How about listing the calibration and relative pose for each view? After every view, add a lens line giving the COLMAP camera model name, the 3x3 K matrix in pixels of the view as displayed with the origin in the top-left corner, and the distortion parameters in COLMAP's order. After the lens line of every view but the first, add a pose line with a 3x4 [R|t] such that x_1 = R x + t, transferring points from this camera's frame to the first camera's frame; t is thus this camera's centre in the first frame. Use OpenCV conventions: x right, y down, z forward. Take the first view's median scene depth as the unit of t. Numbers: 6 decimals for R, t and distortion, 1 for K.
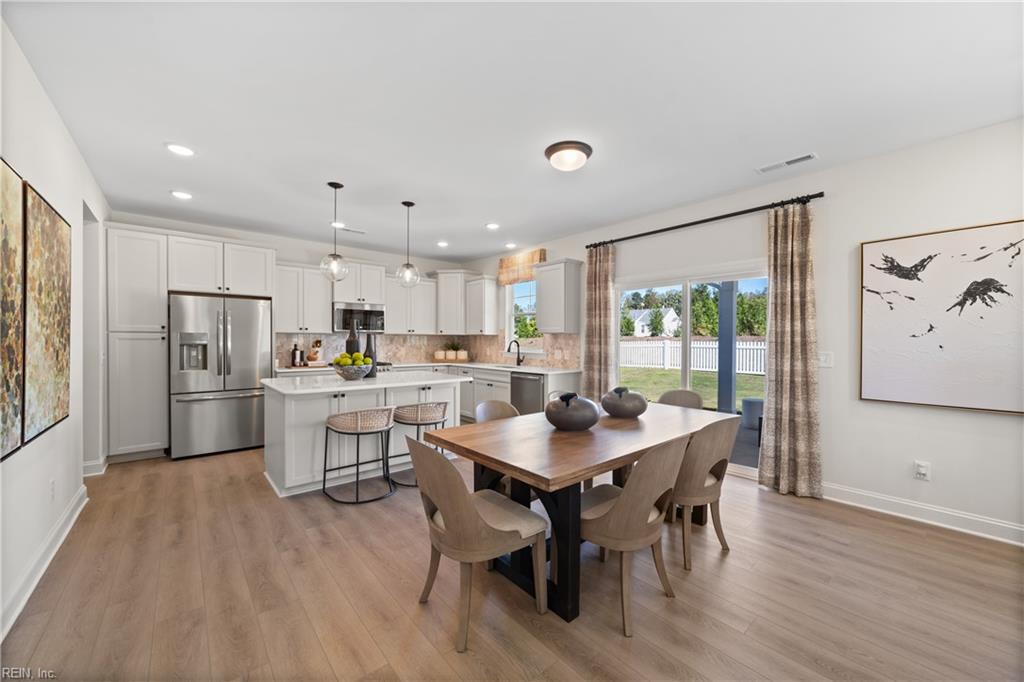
lens RADIAL K [[392.1, 0, 520.3], [0, 392.1, 344.5], [0, 0, 1]] dist [-0.008700, 0.004518]
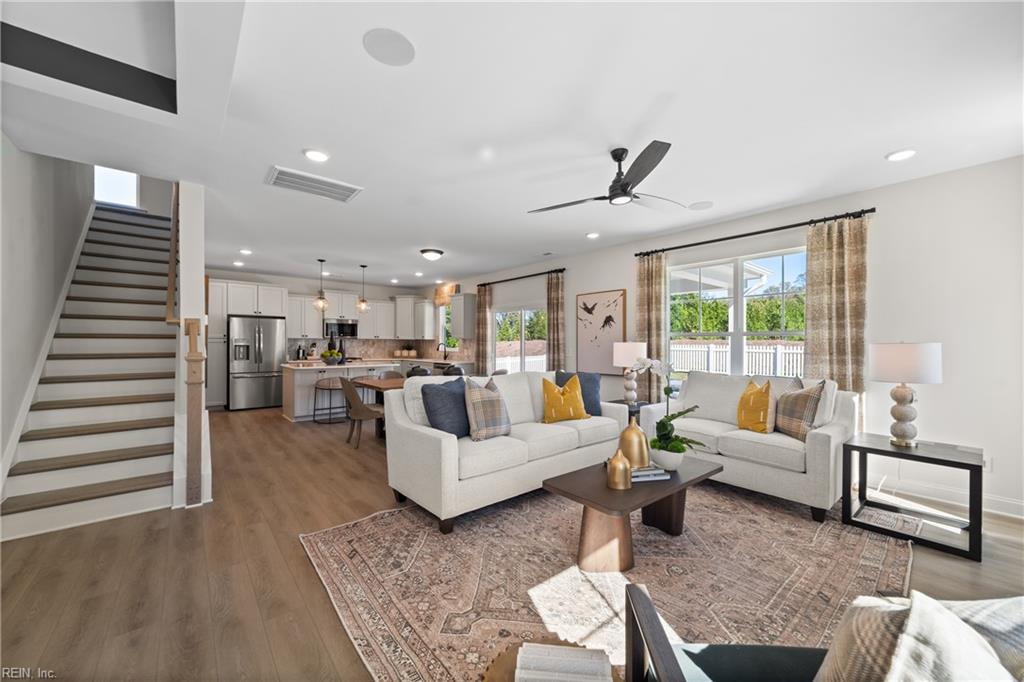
lens RADIAL K [[392.1, 0, 523.7], [0, 392.1, 345.2], [0, 0, 1]] dist [-0.008700, 0.004518]
pose [[1.000000, -0.000781, -0.000093, 0.372304], [0.000781, 0.999984, -0.005543, 0.007637], [0.000098, 0.005543, 0.999985, -0.653039]]
